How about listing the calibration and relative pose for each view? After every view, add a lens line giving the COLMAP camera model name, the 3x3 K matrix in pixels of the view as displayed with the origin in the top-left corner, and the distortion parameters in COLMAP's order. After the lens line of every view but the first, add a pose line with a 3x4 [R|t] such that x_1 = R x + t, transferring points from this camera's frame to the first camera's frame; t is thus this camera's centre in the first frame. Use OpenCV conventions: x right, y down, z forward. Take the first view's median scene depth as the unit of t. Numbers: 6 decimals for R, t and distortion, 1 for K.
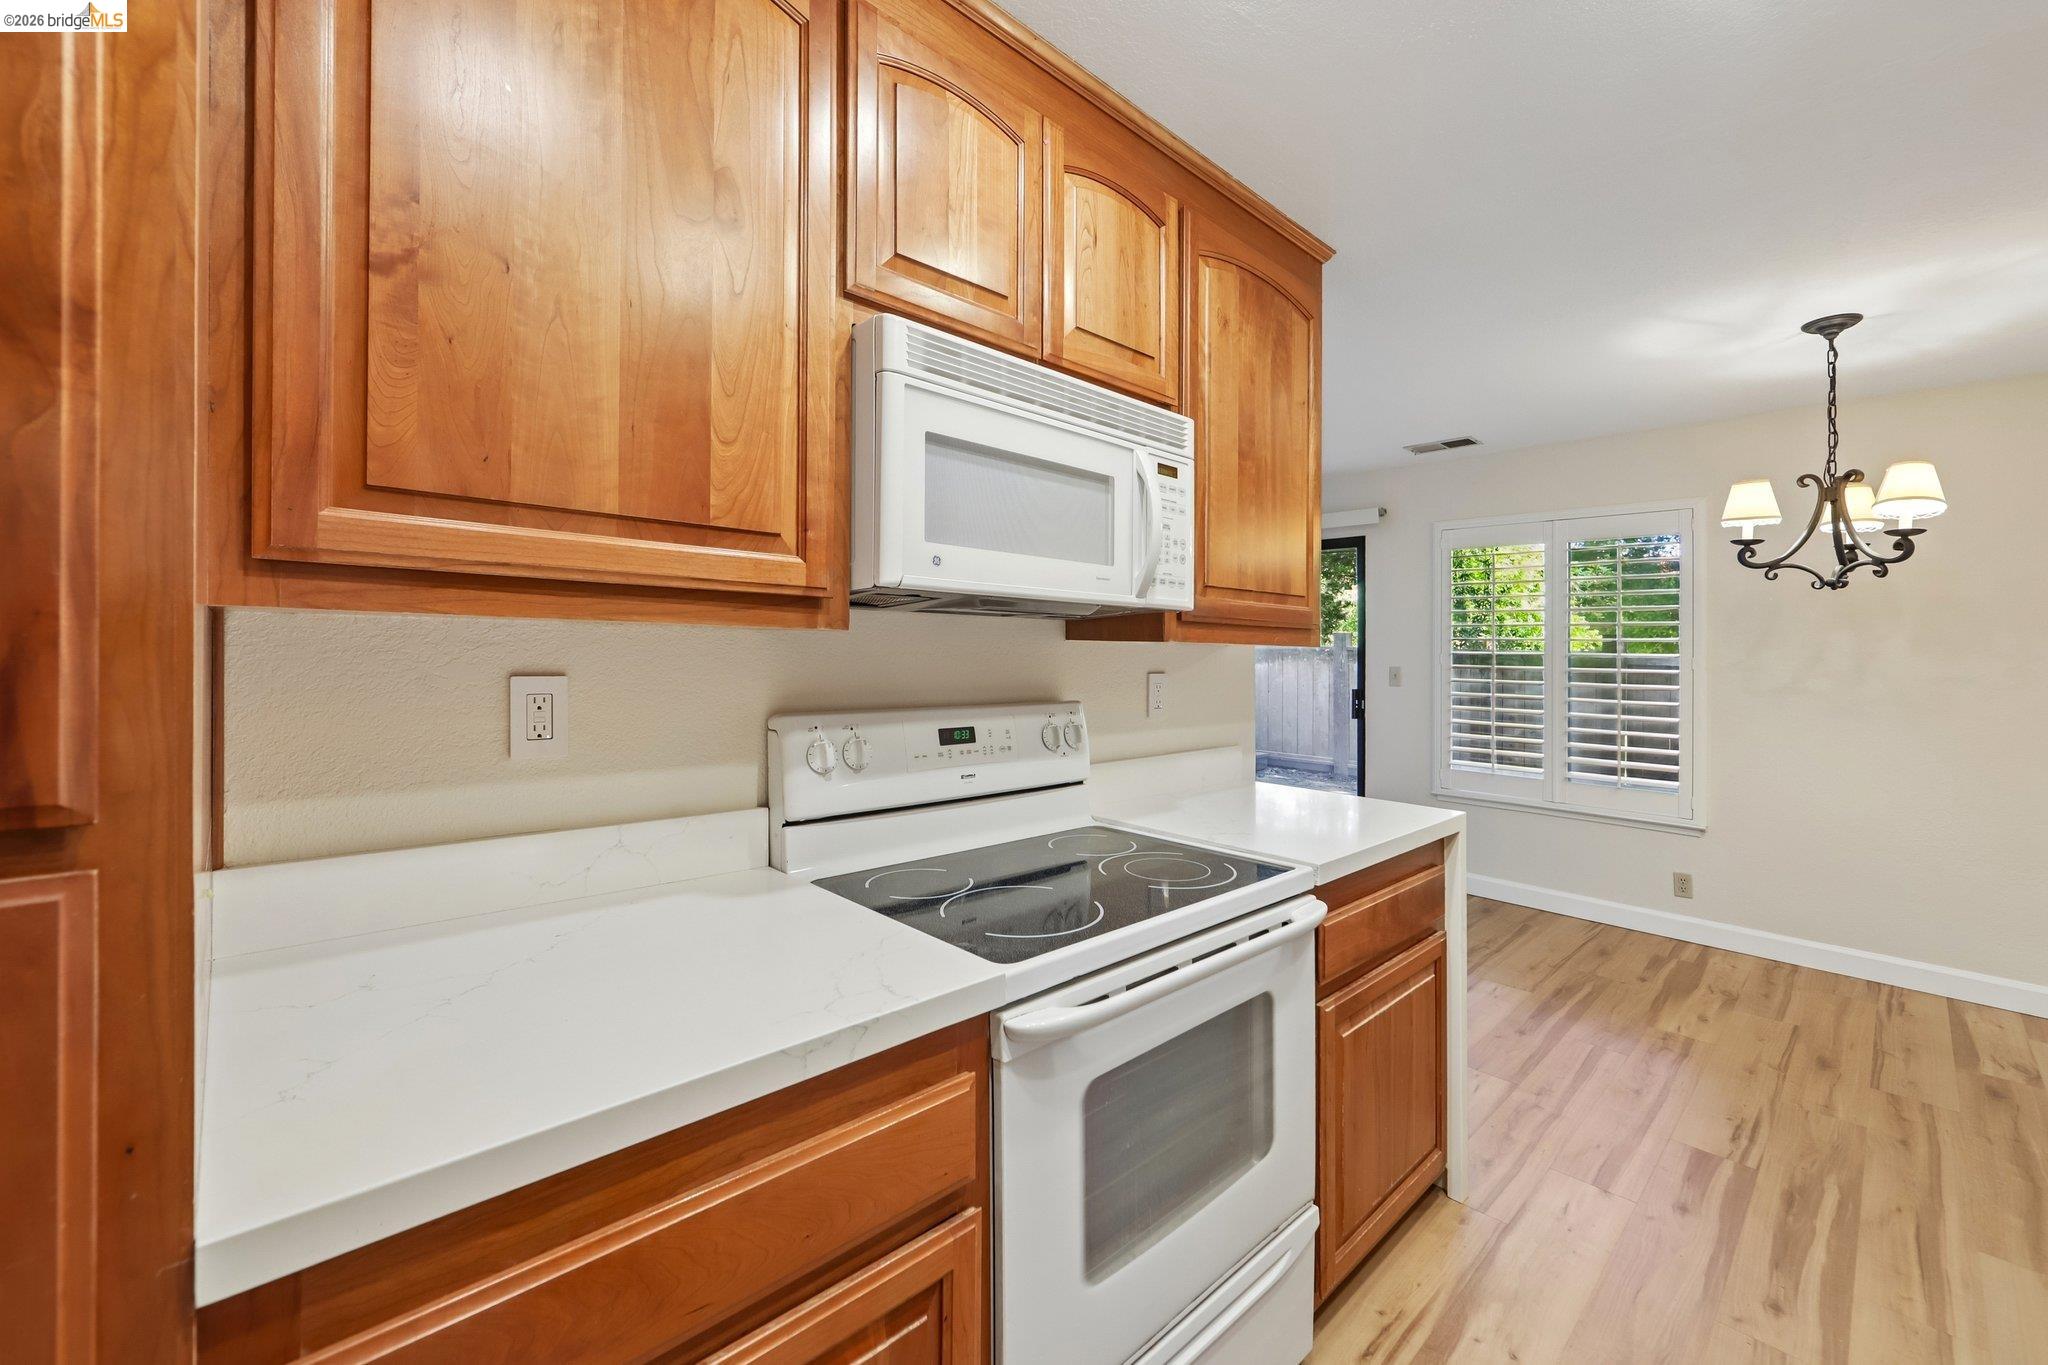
lens RADIAL K [[841.1, 0, 1027.3], [0, 841.1, 637.2], [0, 0, 1]] dist [-0.005432, 0.001395]
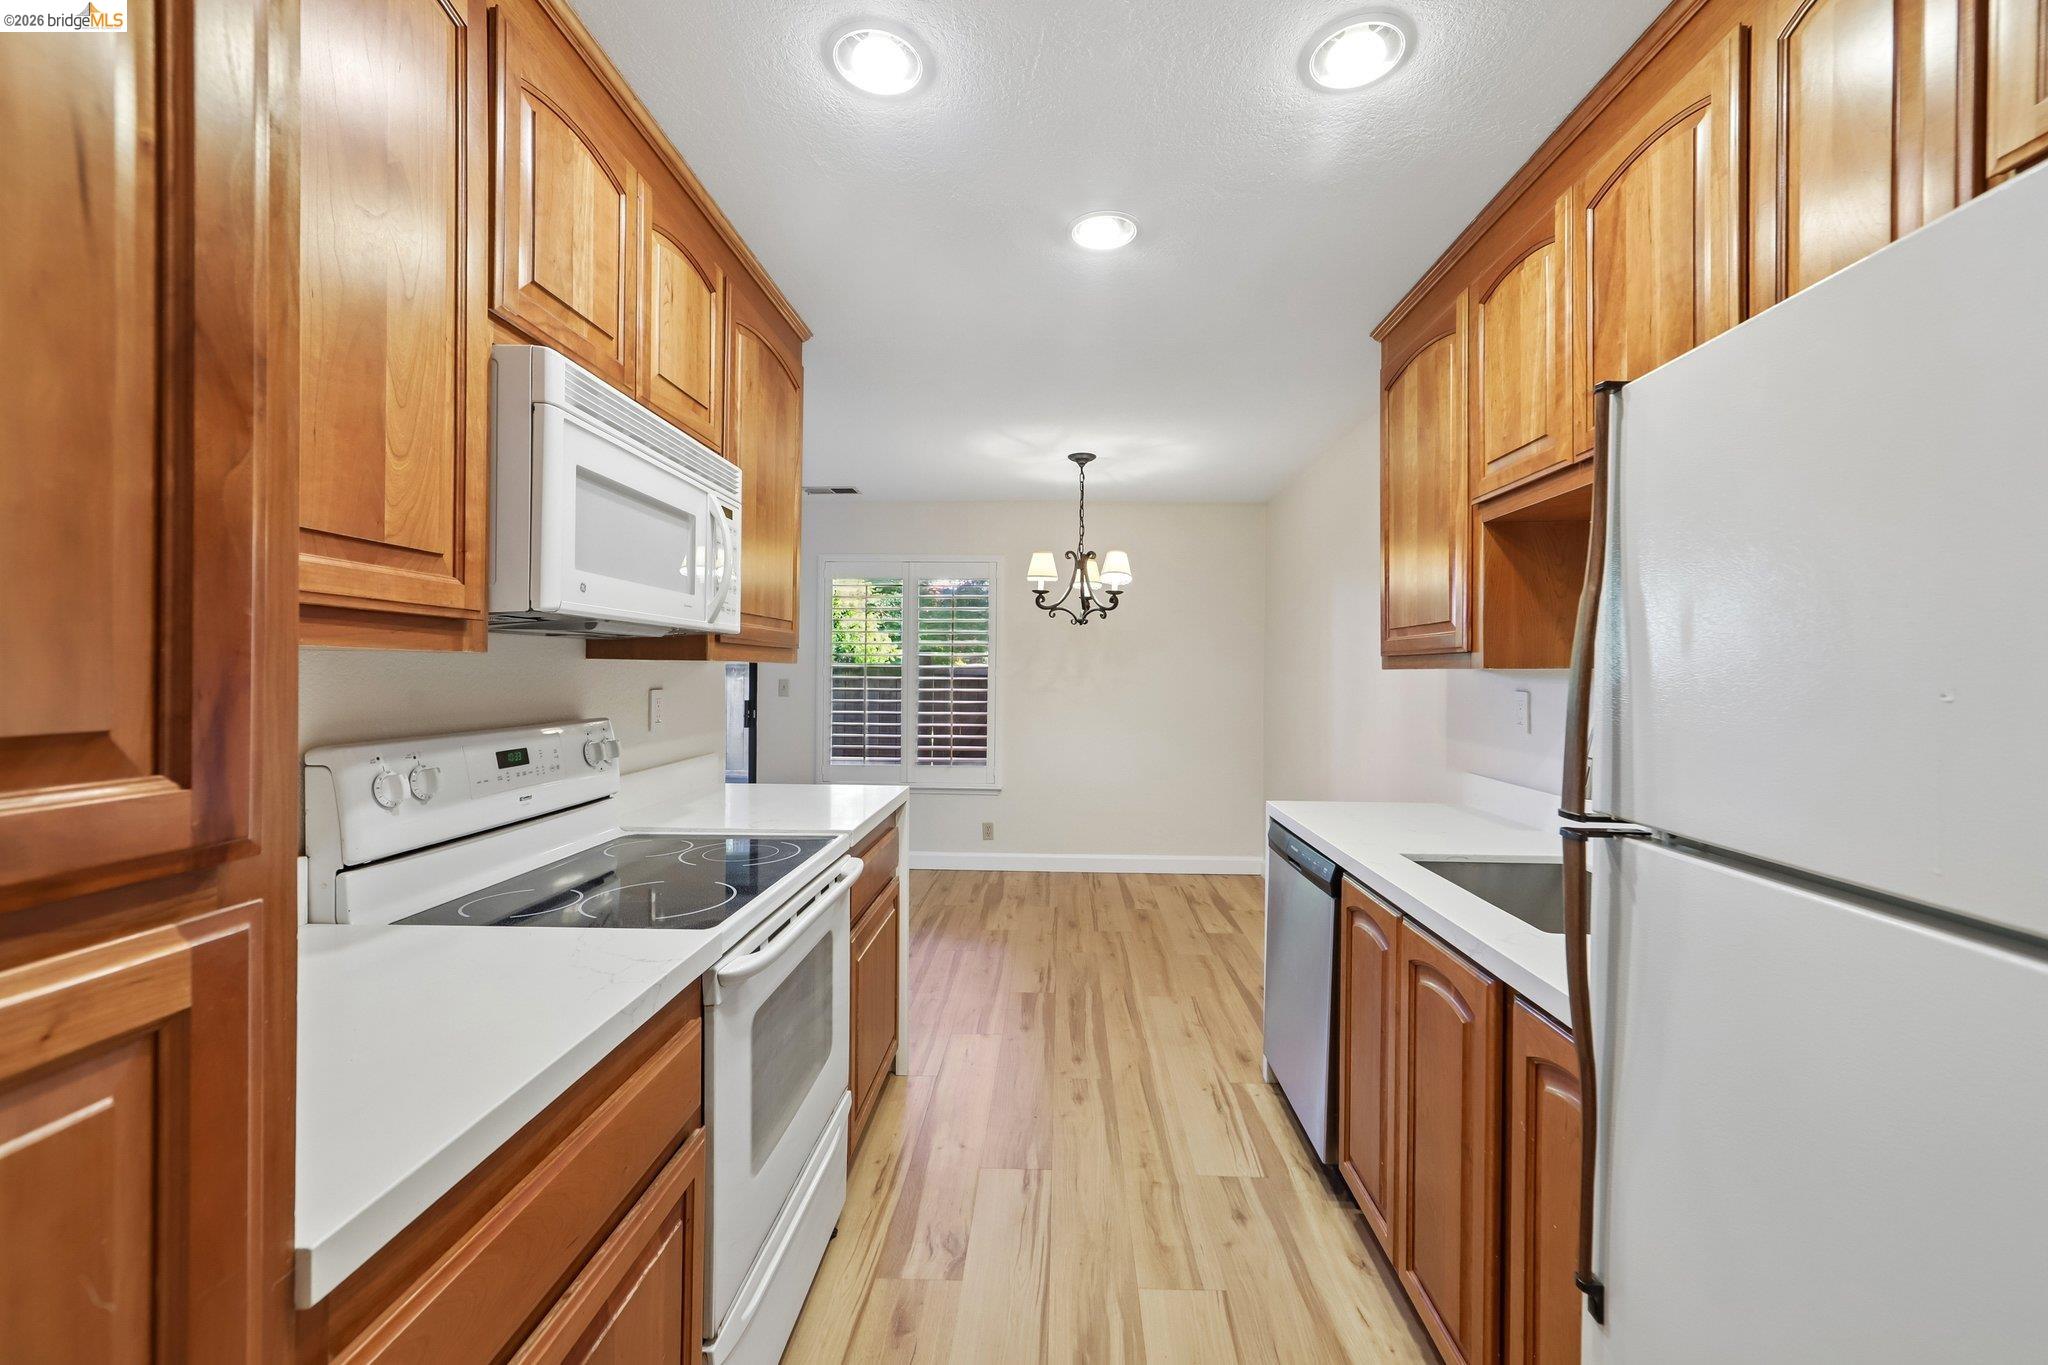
lens RADIAL K [[826.2, 0, 1050.5], [0, 826.2, 666.7], [0, 0, 1]] dist [-0.000466, 0.000499]
pose [[0.706850, -0.008471, 0.707313, -0.312173], [-0.006034, 0.999820, 0.018004, -0.009492], [-0.707338, -0.016994, 0.706671, -0.114166]]
